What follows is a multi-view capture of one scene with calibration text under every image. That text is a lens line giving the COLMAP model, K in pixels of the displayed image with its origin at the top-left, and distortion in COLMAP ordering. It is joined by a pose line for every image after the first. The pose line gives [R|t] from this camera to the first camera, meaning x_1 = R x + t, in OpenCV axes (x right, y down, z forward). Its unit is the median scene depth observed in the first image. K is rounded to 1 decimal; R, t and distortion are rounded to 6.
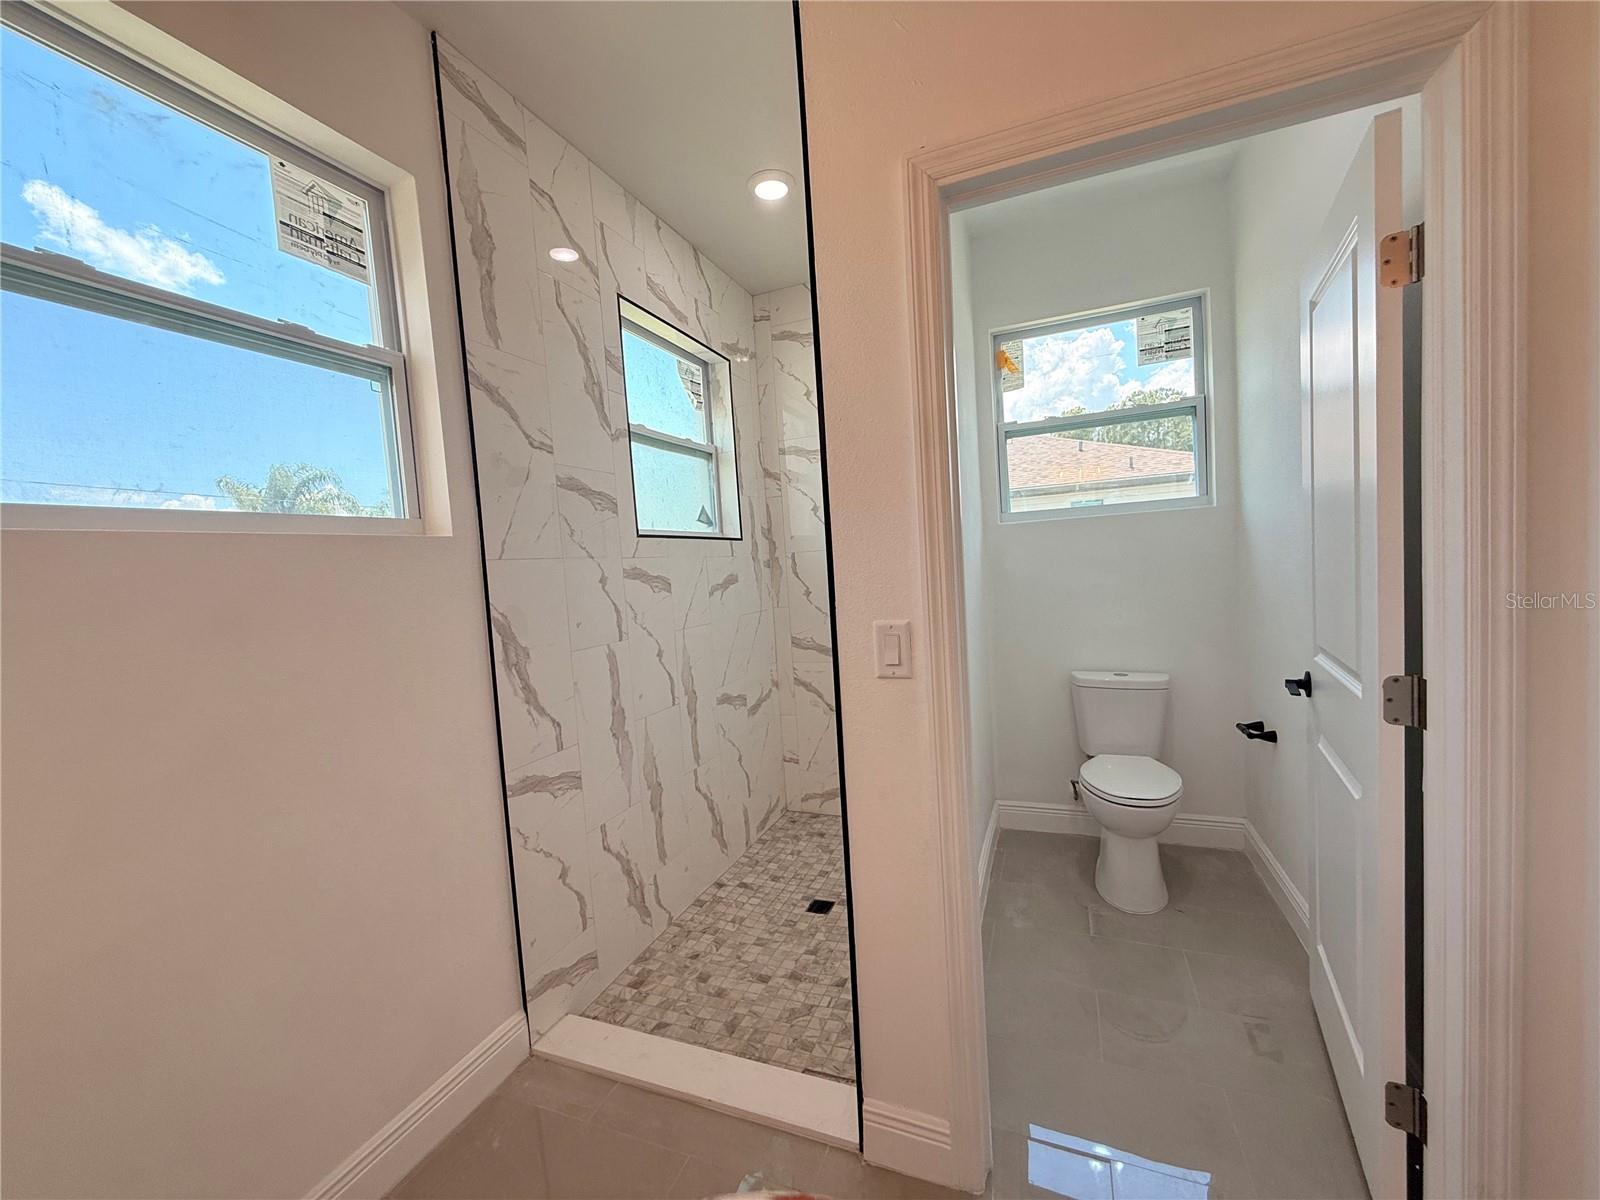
lens RADIAL K [[638.9, 0, 804.0], [0, 638.9, 603.2], [0, 0, 1]] dist [0.000676, -0.000752]
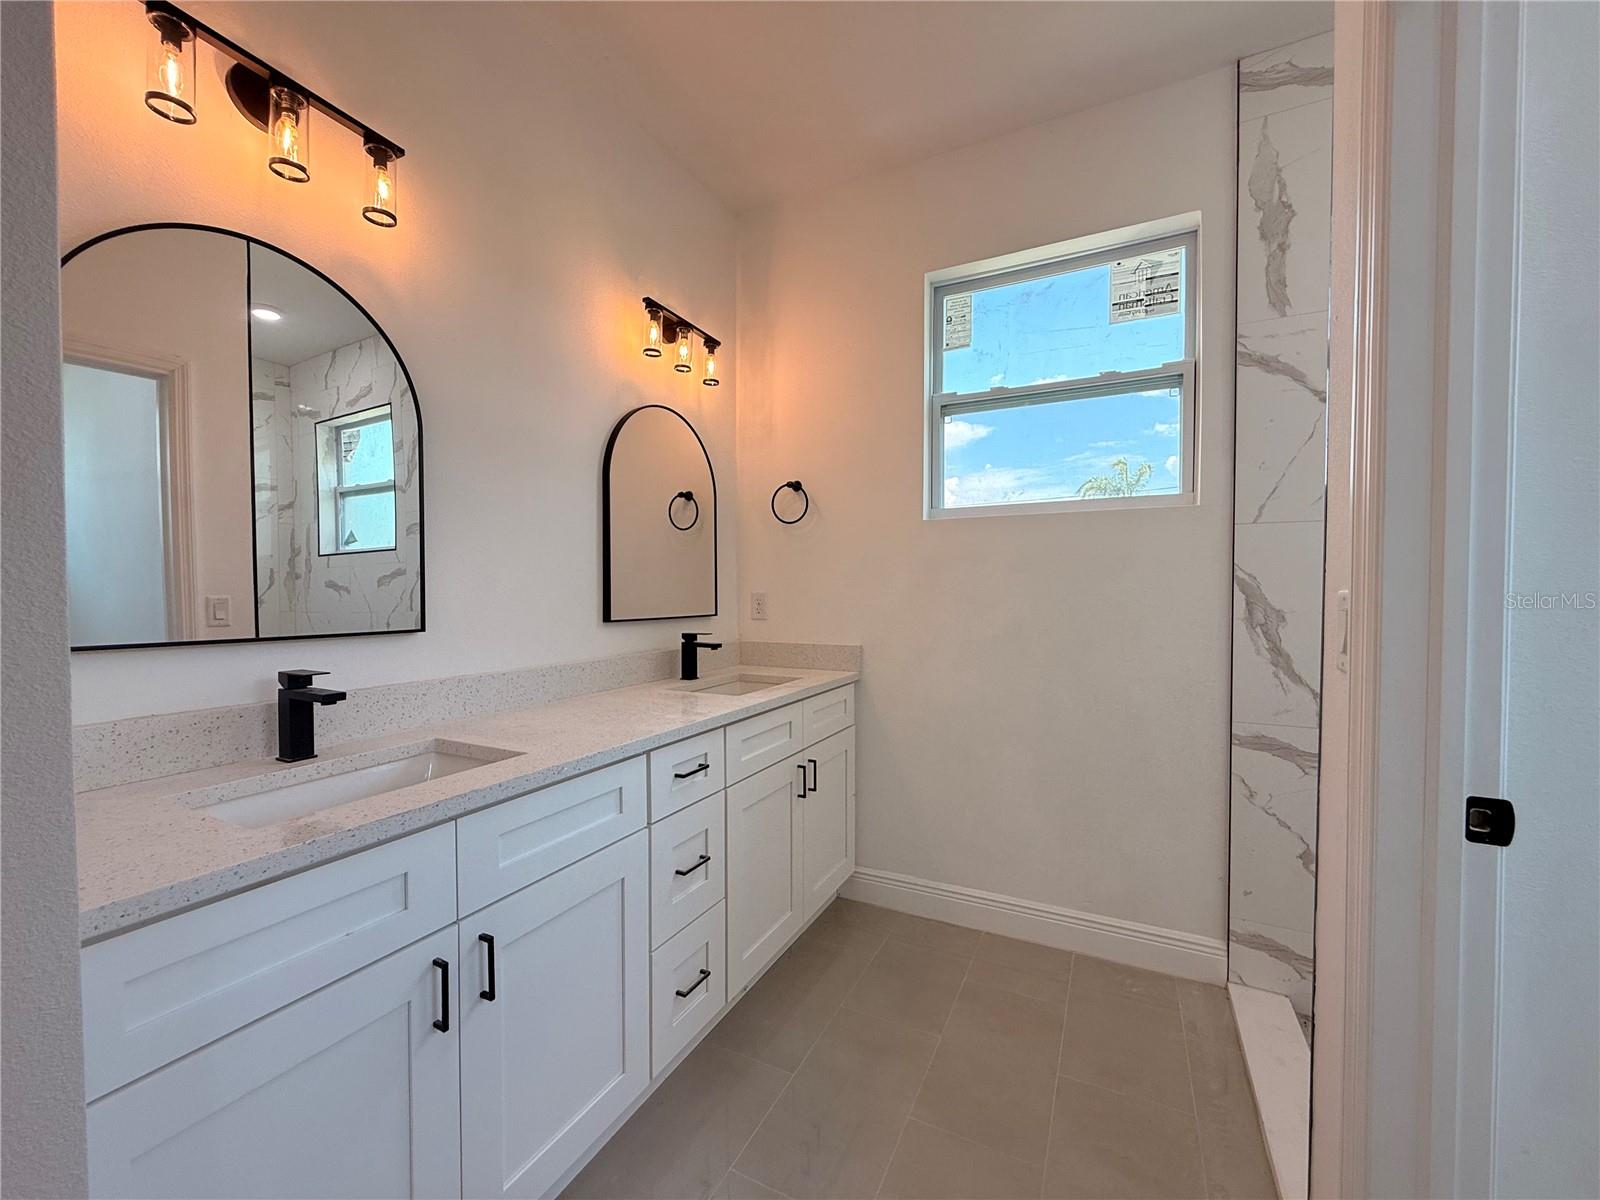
lens RADIAL K [[638.9, 0, 790.1], [0, 638.9, 601.8], [0, 0, 1]] dist [0.000676, -0.000752]
pose [[-0.090634, 0.083854, -0.992348, 0.651370], [-0.051480, 0.994722, 0.088756, 0.006522], [0.994553, 0.059130, -0.085838, 0.330754]]
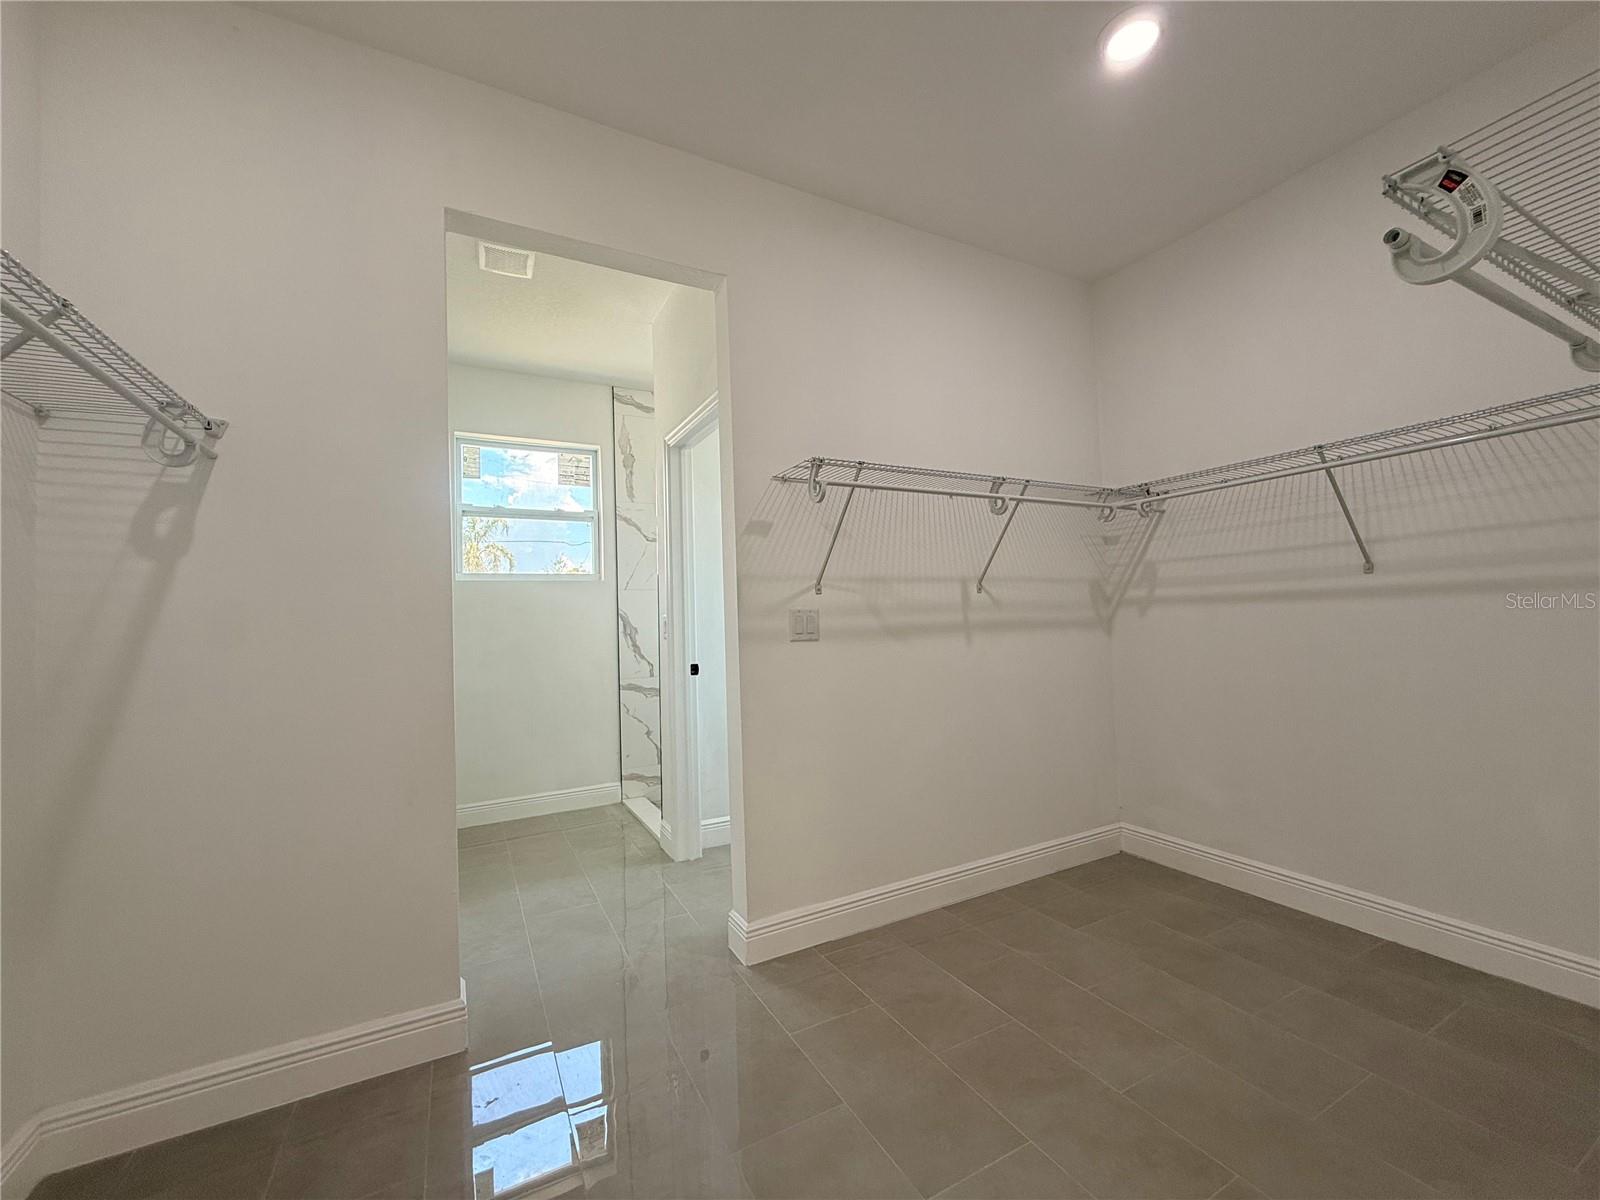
lens RADIAL K [[638.9, 0, 801.4], [0, 638.9, 598.9], [0, 0, 1]] dist [0.000676, -0.000752]
pose [[0.771020, 0.017270, -0.636577, 1.550760], [-0.055979, 0.997601, -0.040737, 0.025923], [0.634346, 0.067044, 0.770137, -0.422499]]
